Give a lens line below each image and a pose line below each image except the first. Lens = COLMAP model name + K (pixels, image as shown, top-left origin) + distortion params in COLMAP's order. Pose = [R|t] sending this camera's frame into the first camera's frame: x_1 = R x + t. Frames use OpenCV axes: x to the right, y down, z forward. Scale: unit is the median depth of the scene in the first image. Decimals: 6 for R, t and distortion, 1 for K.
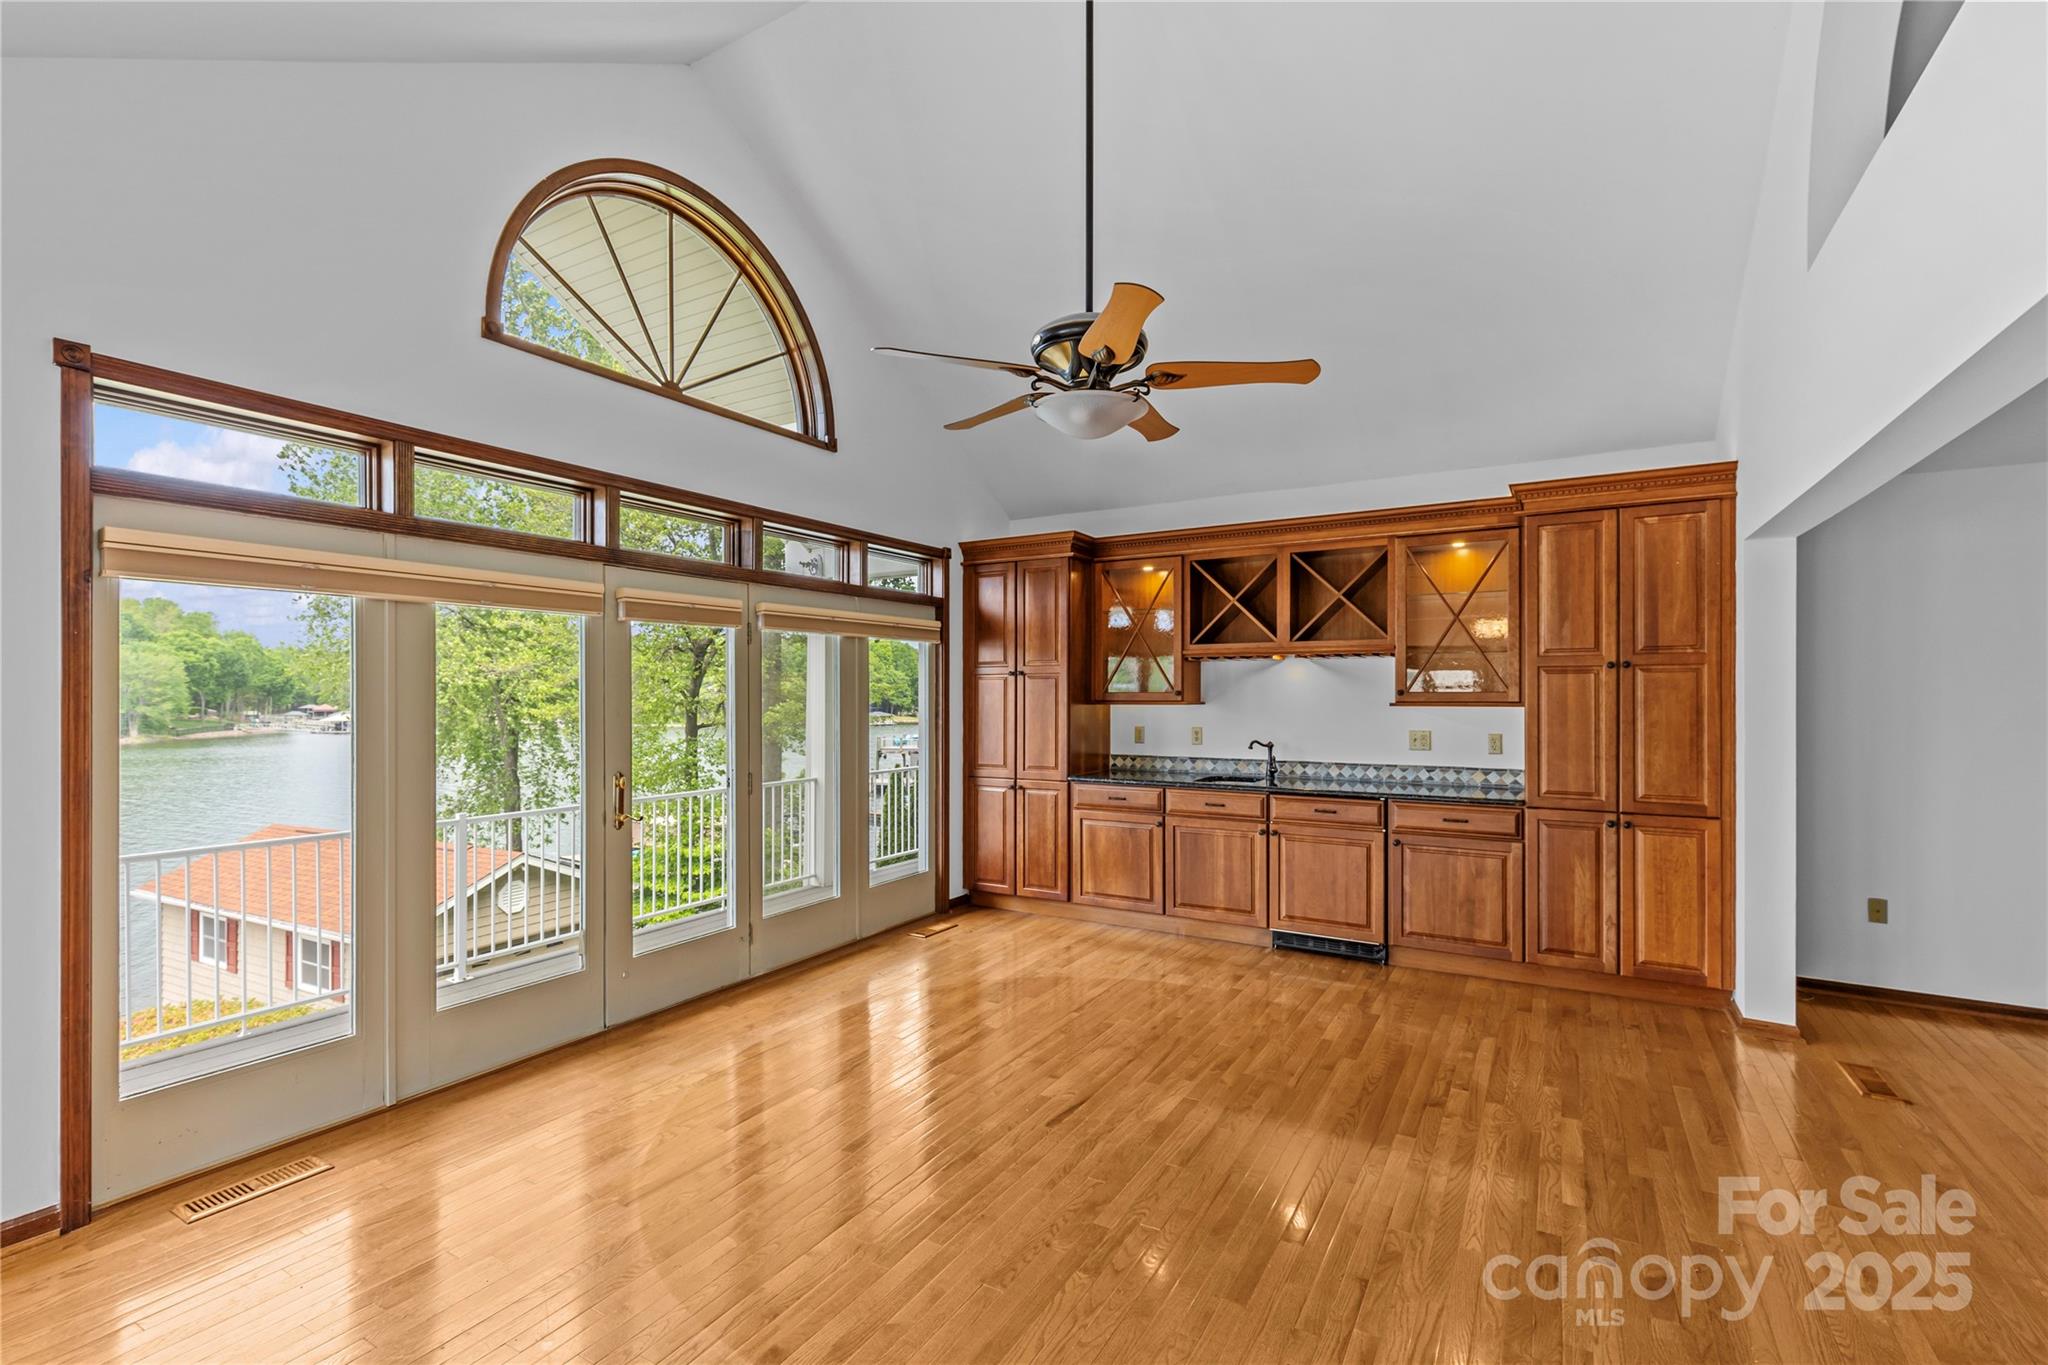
lens RADIAL K [[923.1, 0, 1014.9], [0, 923.1, 686.8], [0, 0, 1]] dist [0.009828, -0.000463]
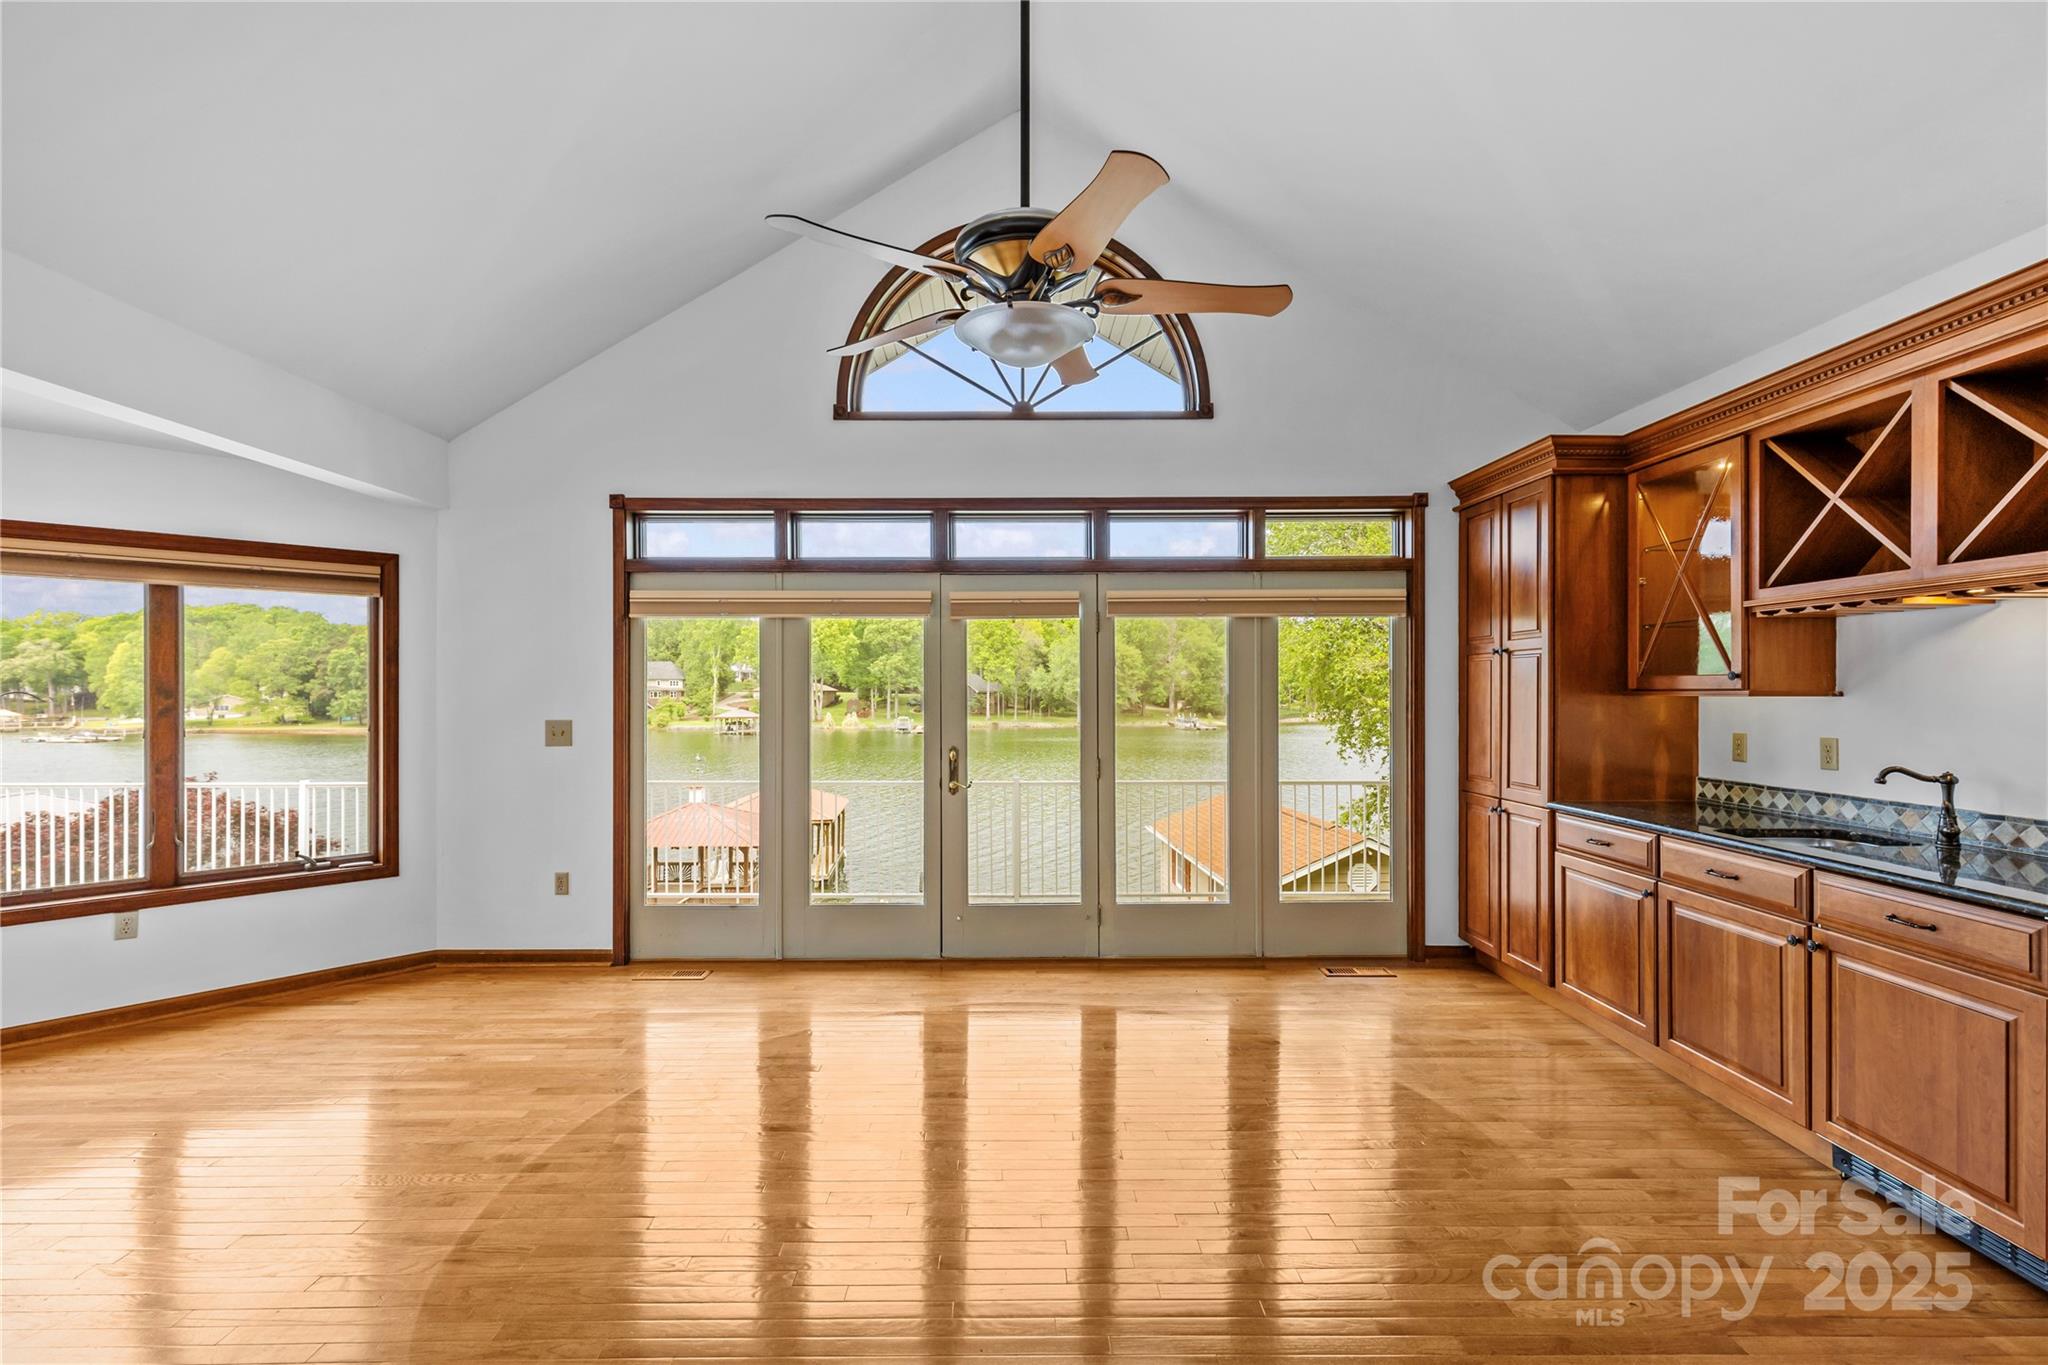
lens RADIAL K [[919.8, 0, 1019.8], [0, 919.8, 689.2], [0, 0, 1]] dist [0.005498, -0.000220]
pose [[0.514173, -0.001008, -0.857686, 0.461960], [0.007226, 0.999969, 0.003156, 0.010843], [0.857656, -0.007820, 0.514164, 0.341246]]
